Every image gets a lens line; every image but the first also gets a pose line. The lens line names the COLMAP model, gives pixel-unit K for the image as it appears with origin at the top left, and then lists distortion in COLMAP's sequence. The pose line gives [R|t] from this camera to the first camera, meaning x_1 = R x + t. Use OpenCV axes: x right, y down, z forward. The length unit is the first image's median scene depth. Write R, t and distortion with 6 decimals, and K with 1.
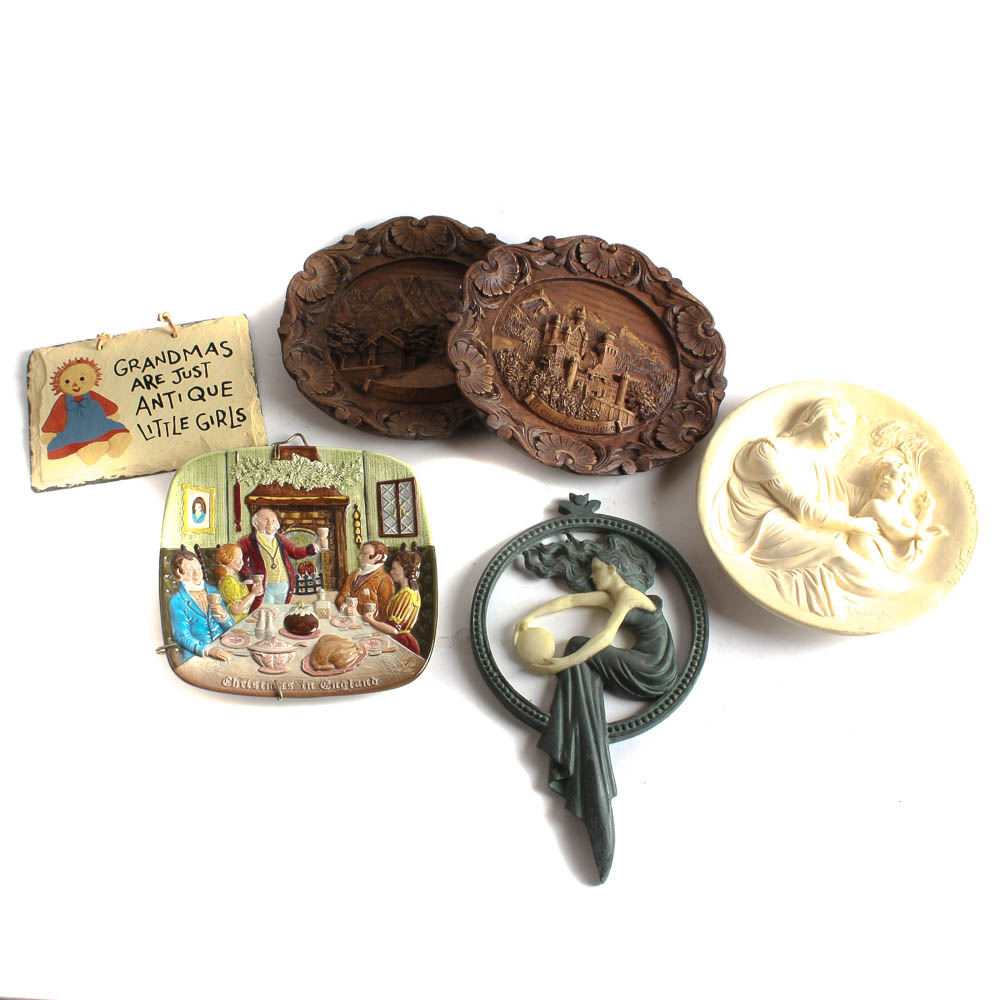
lens RADIAL K [[1474.5, 0, 500.0], [0, 1474.5, 500.0], [0, 0, 1]] dist [-0.098308, -0.008396]
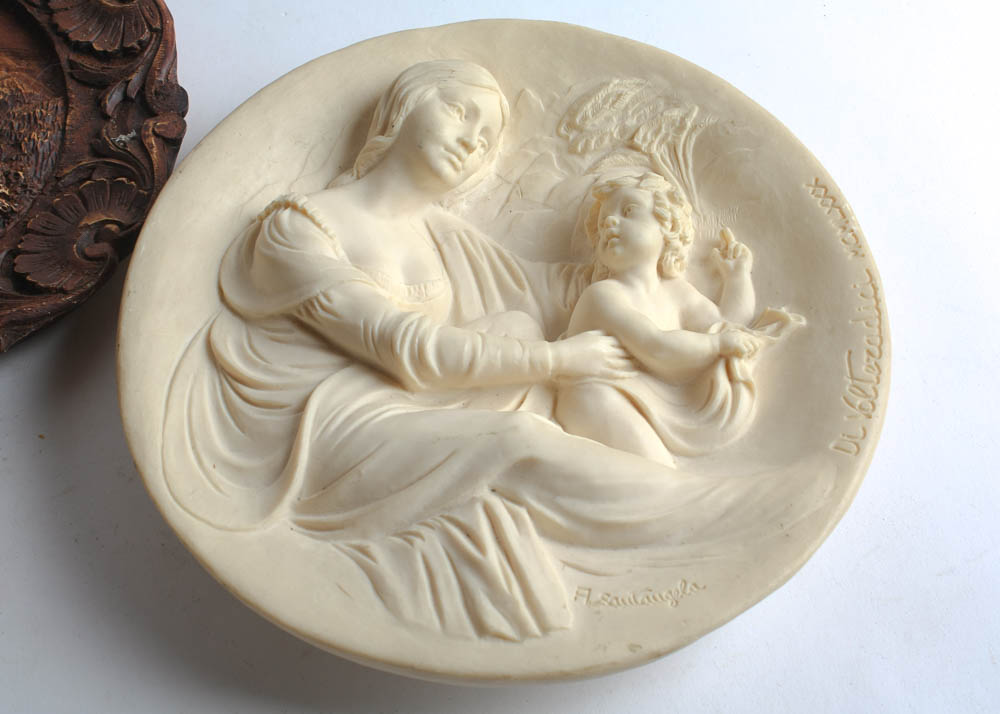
lens RADIAL K [[1560.8, 0, 500.0], [0, 1560.8, 357.0], [0, 0, 1]] dist [-0.003789, -0.009436]
pose [[0.963442, -0.246127, 0.105839, 0.179531], [0.249276, 0.968276, -0.017426, 0.018644], [-0.098192, 0.043172, 0.994231, 0.586264]]
